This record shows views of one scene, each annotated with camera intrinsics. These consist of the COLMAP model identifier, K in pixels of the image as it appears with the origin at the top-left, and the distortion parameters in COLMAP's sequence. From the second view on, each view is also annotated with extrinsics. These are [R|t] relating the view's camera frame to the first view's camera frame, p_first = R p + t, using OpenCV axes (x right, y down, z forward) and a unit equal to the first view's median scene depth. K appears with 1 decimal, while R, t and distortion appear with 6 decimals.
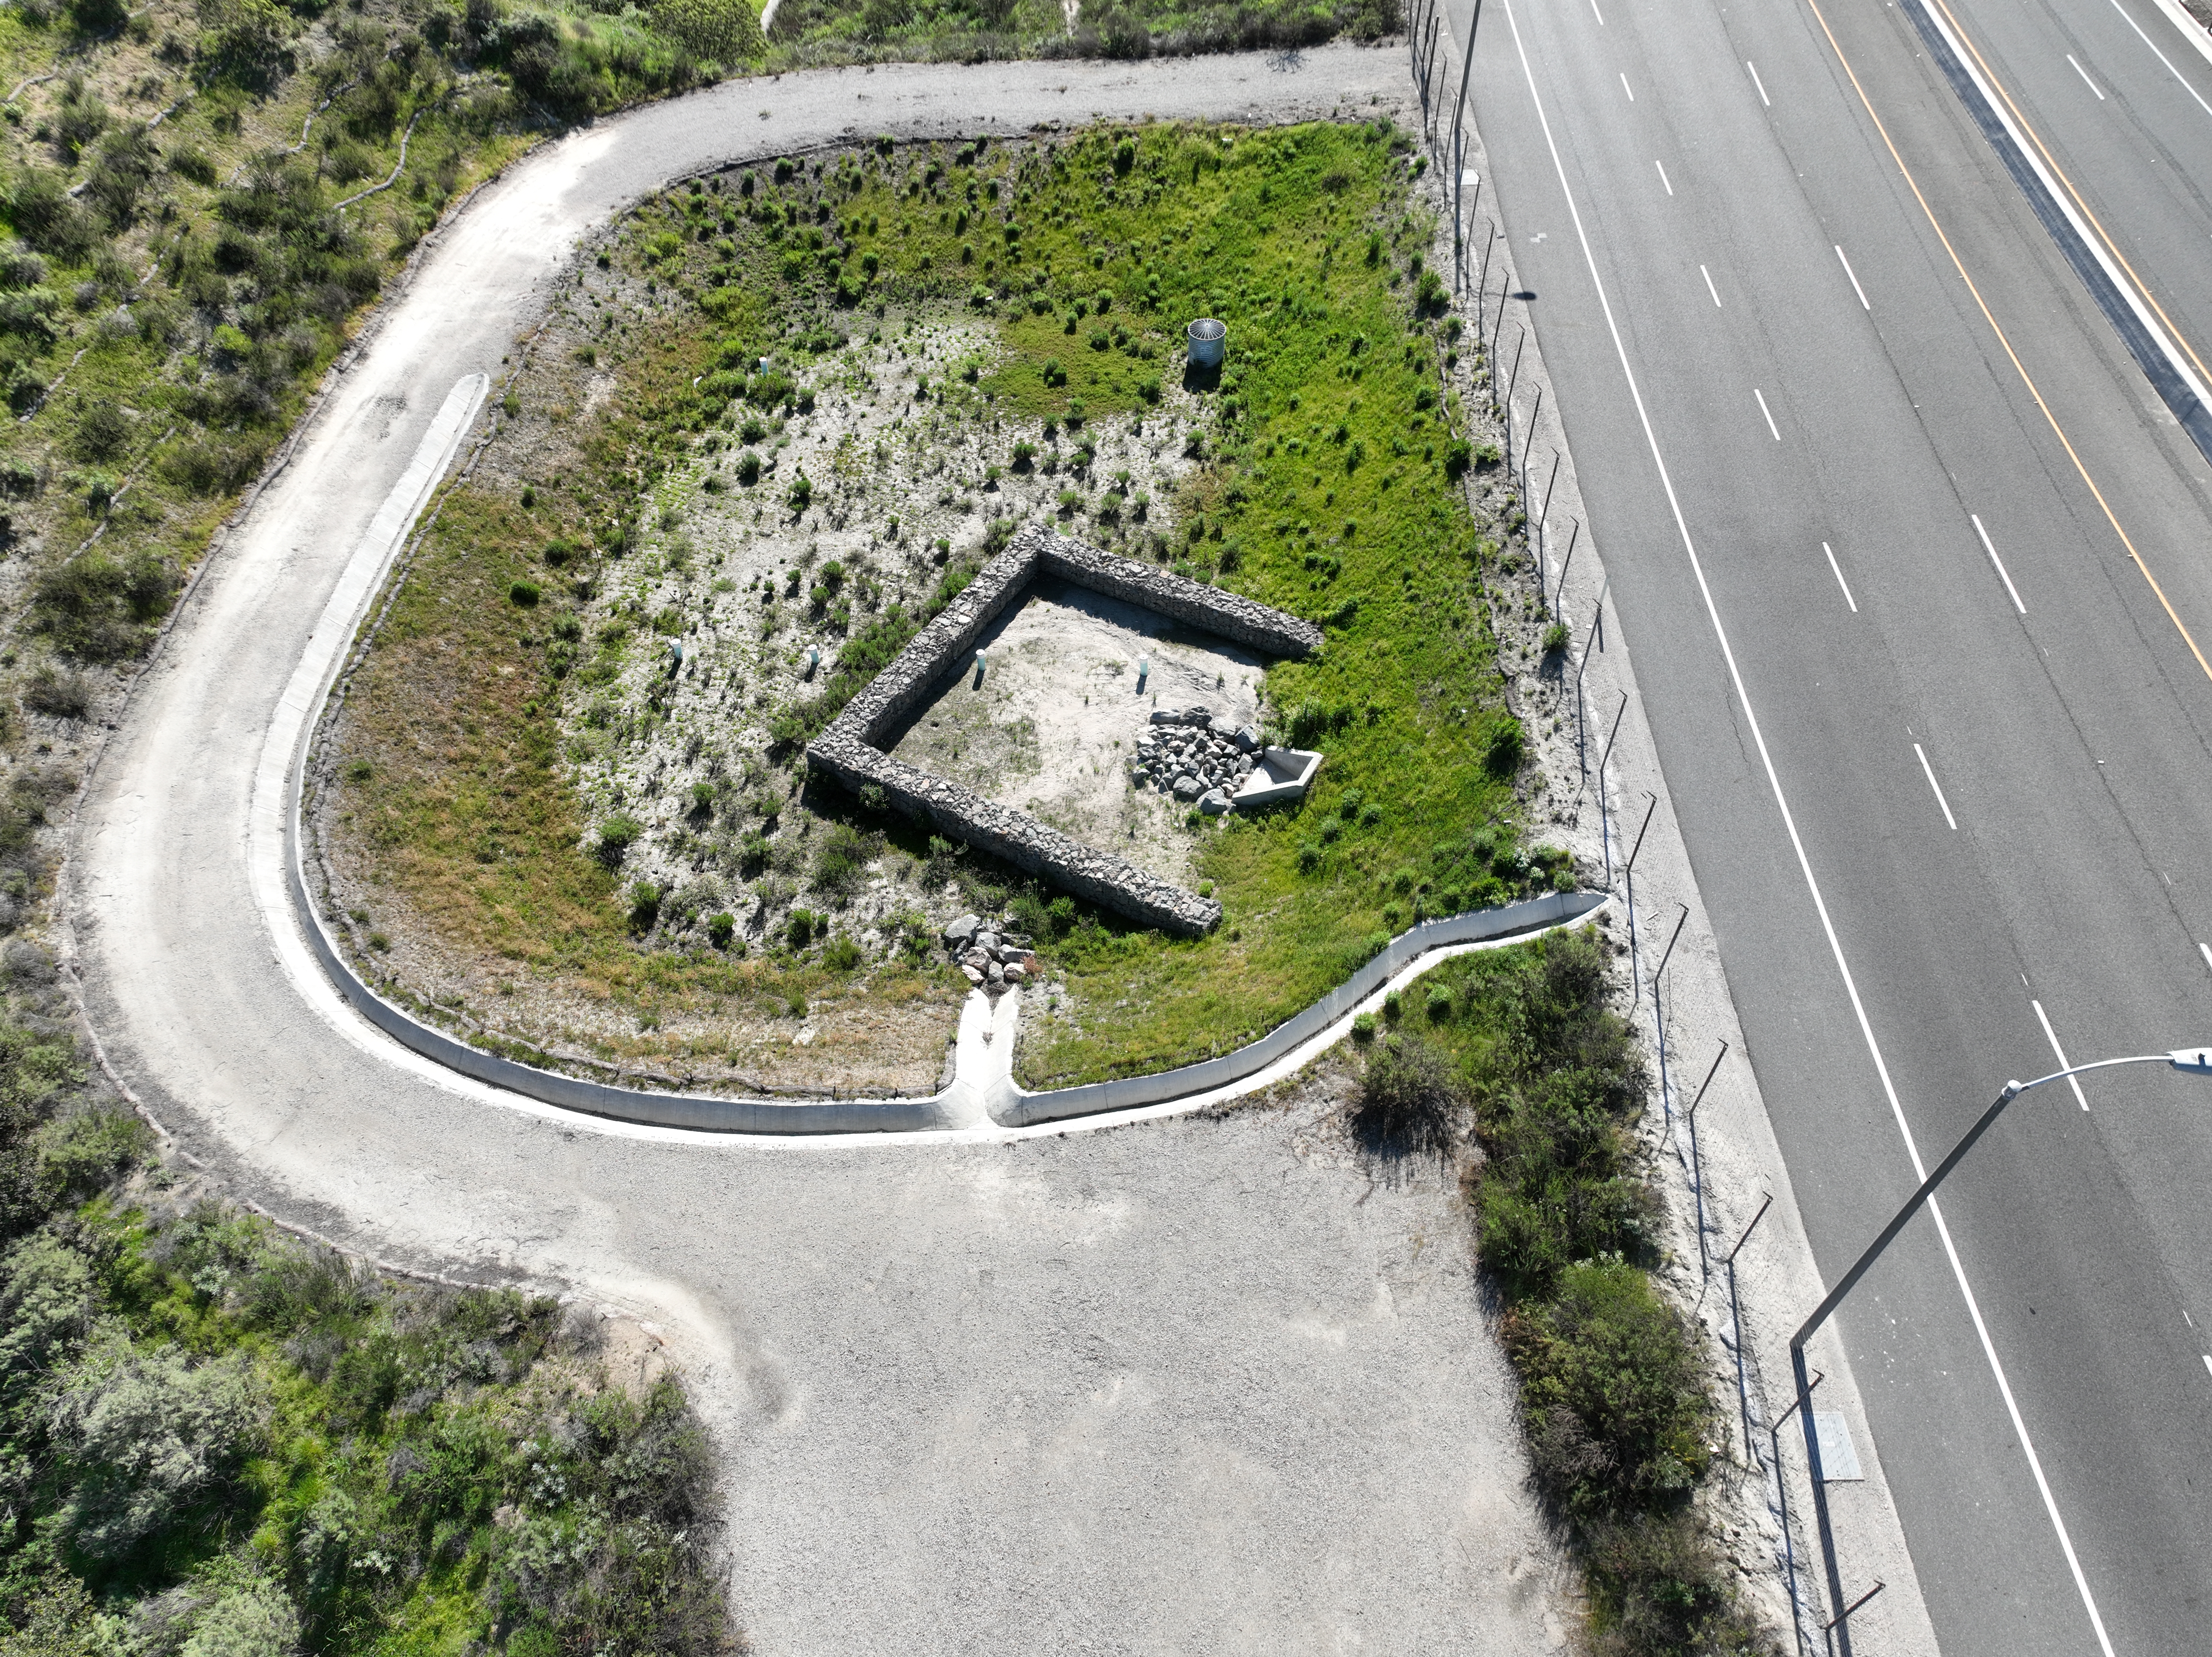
lens RADIAL K [[1561.0, 0, 1111.9], [0, 1561.0, 812.5], [0, 0, 1]] dist [-0.000050, 0.016385]
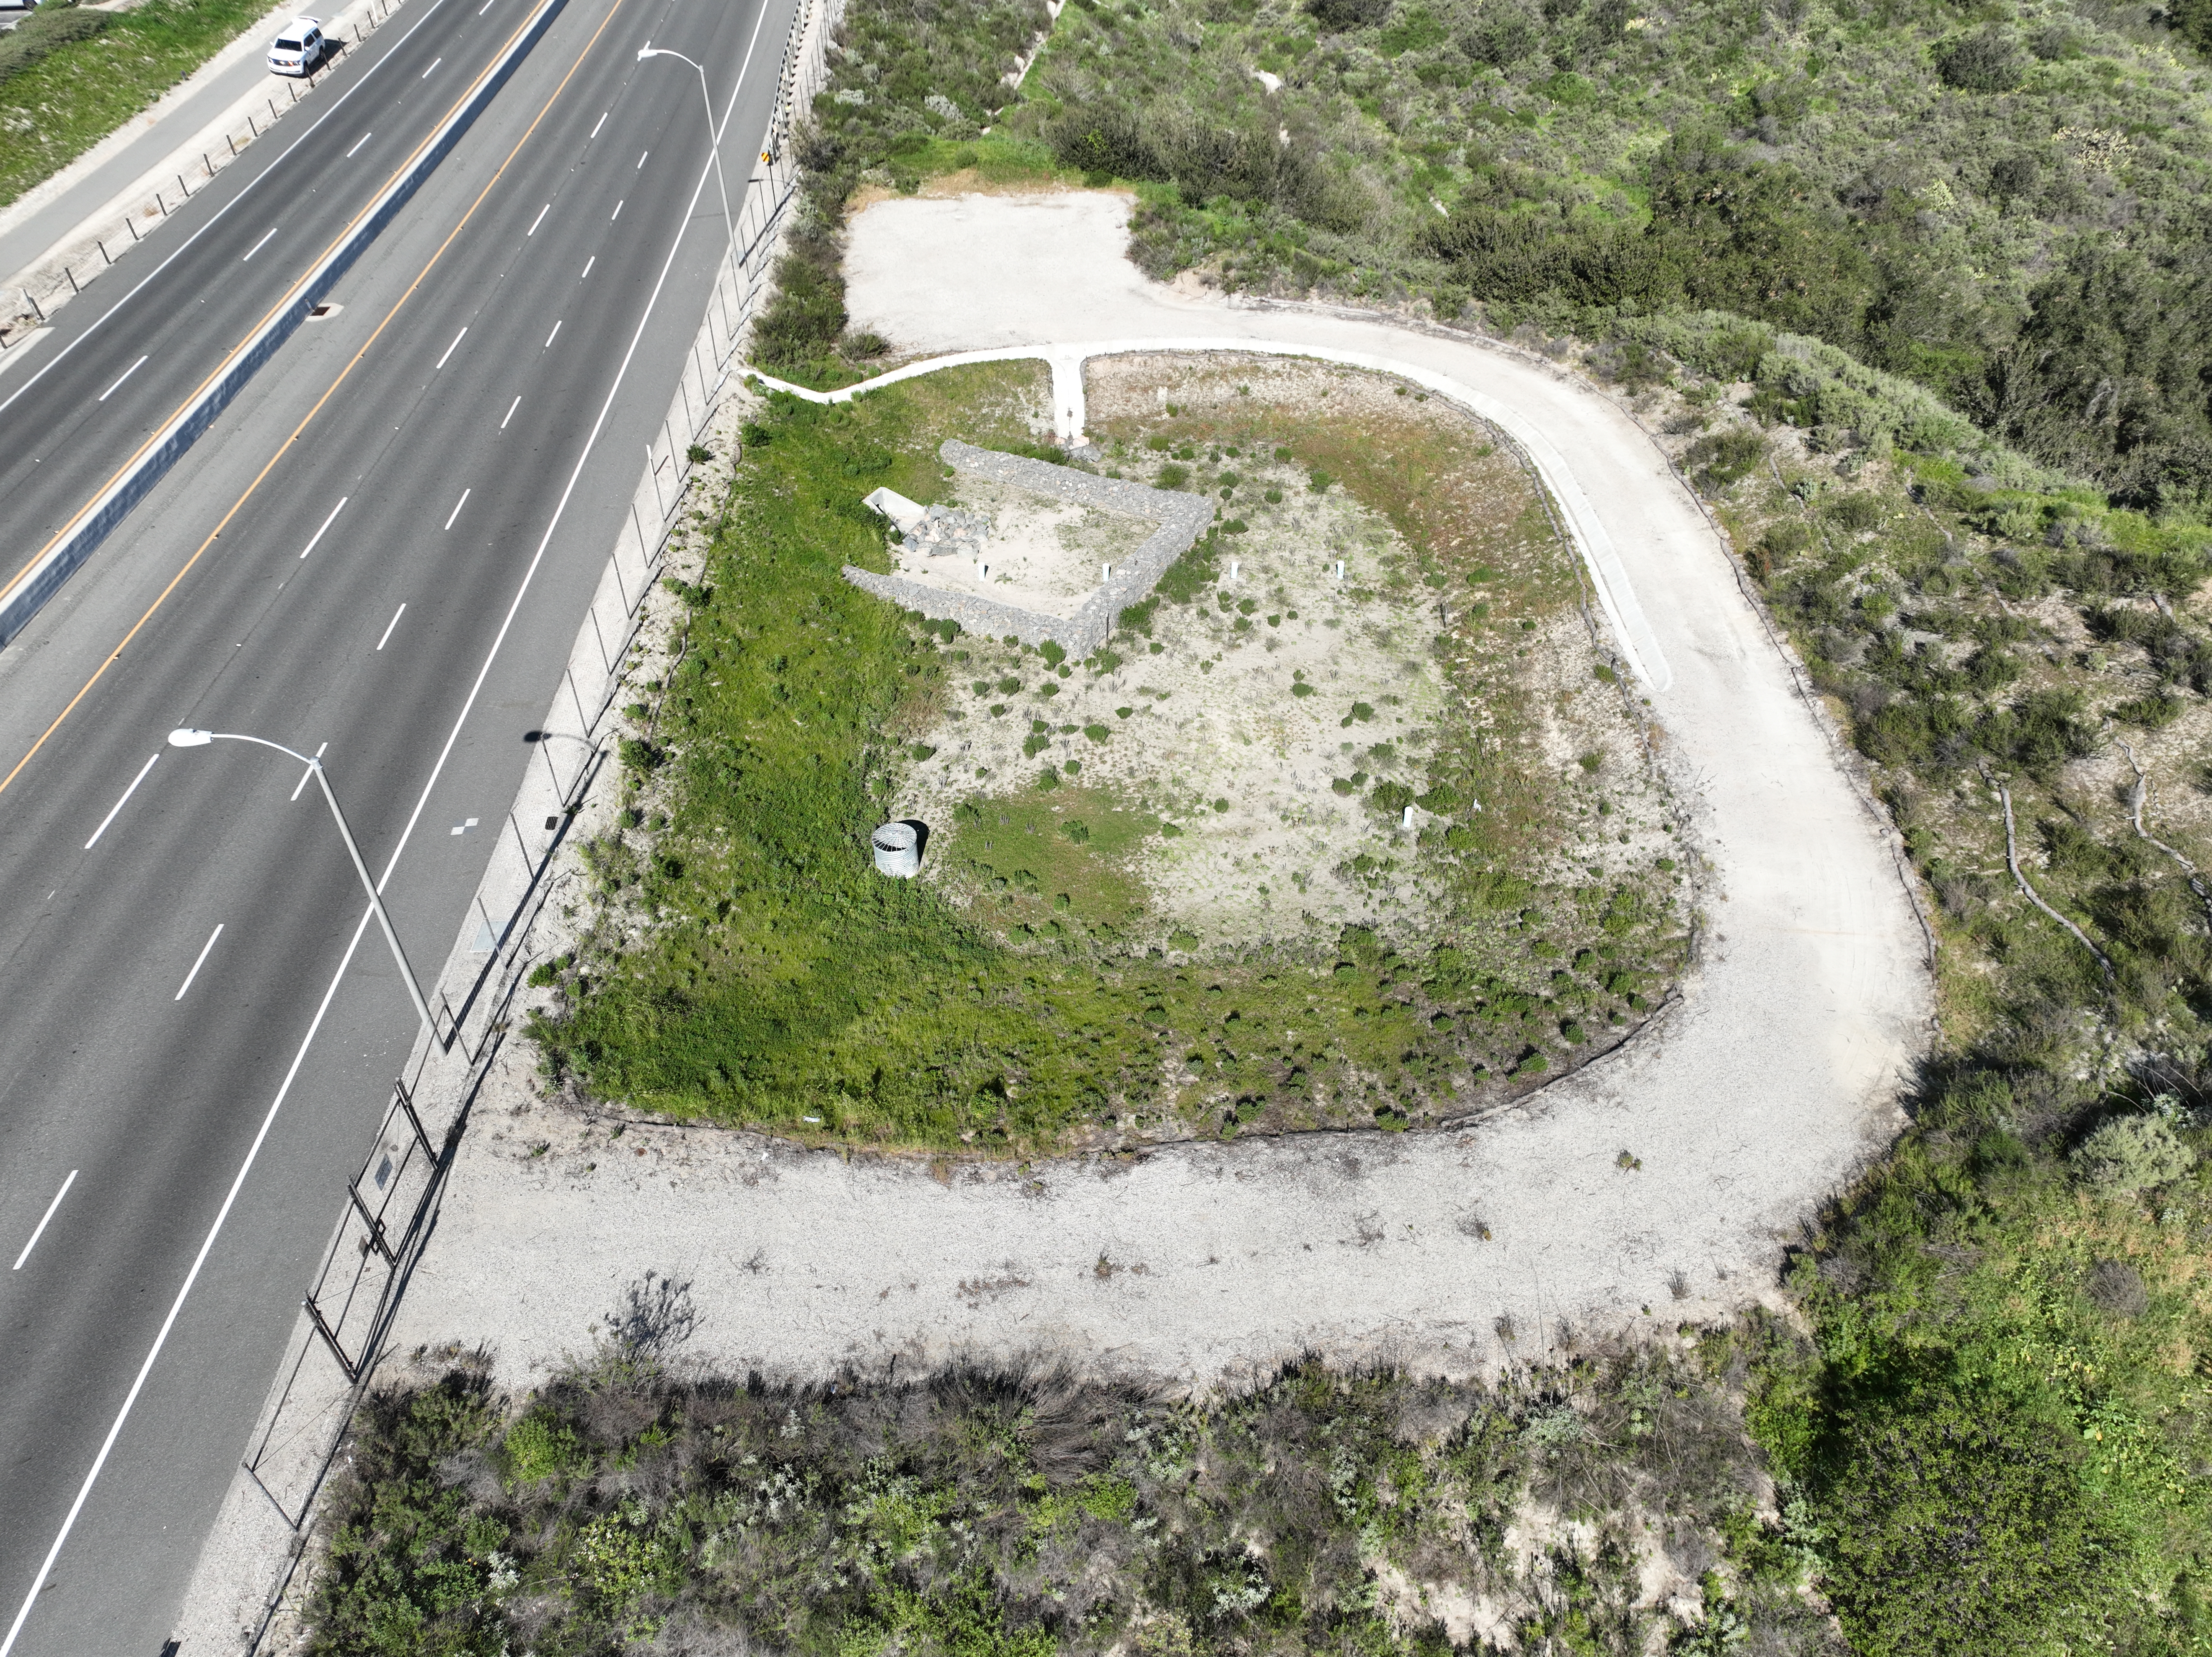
lens RADIAL K [[1561.0, 0, 1113.1], [0, 1561.0, 826.3], [0, 0, 1]] dist [-0.000050, 0.016385]
pose [[-0.998148, 0.051965, -0.031640, -0.034642], [-0.030861, 0.015741, 0.999400, -1.315020], [0.052432, 0.998525, -0.014108, 1.152801]]
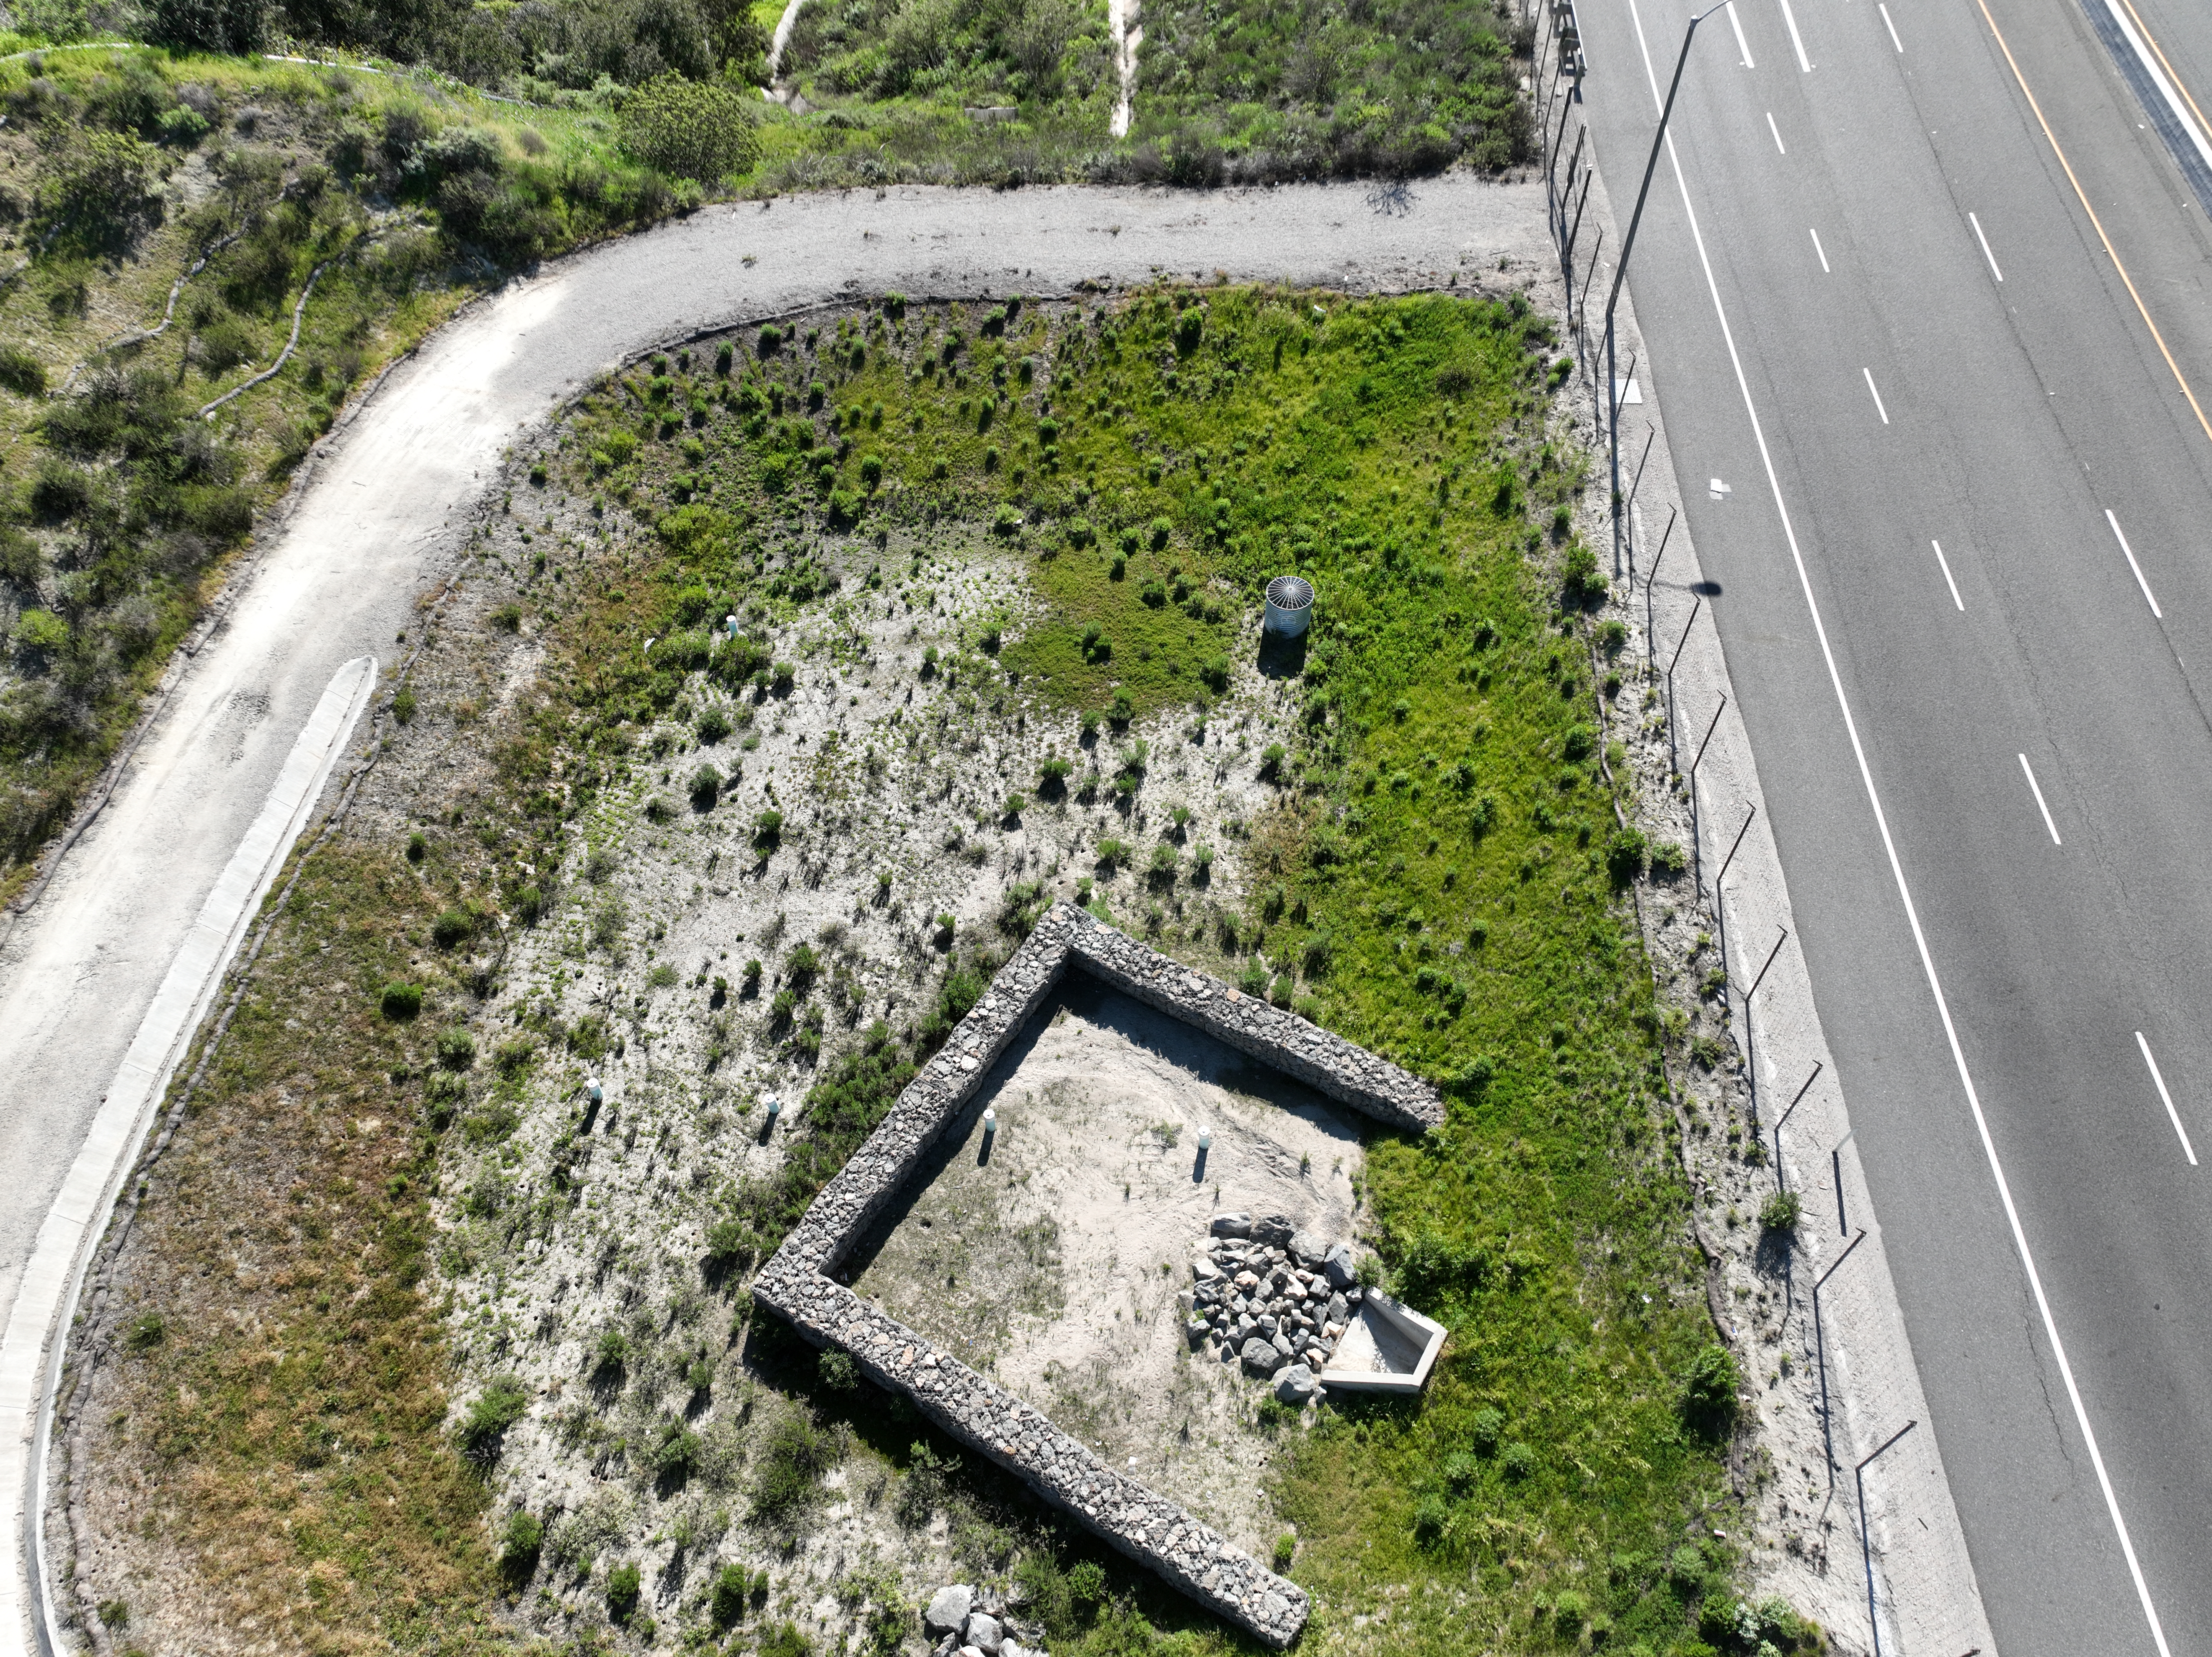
lens RADIAL K [[1561.0, 0, 1111.2], [0, 1561.0, 804.5], [0, 0, 1]] dist [-0.000050, 0.016385]
pose [[0.999470, 0.025825, -0.019843, -0.012709], [-0.024887, 0.998625, 0.046136, -0.269857], [0.021008, -0.045618, 0.998738, 0.232325]]
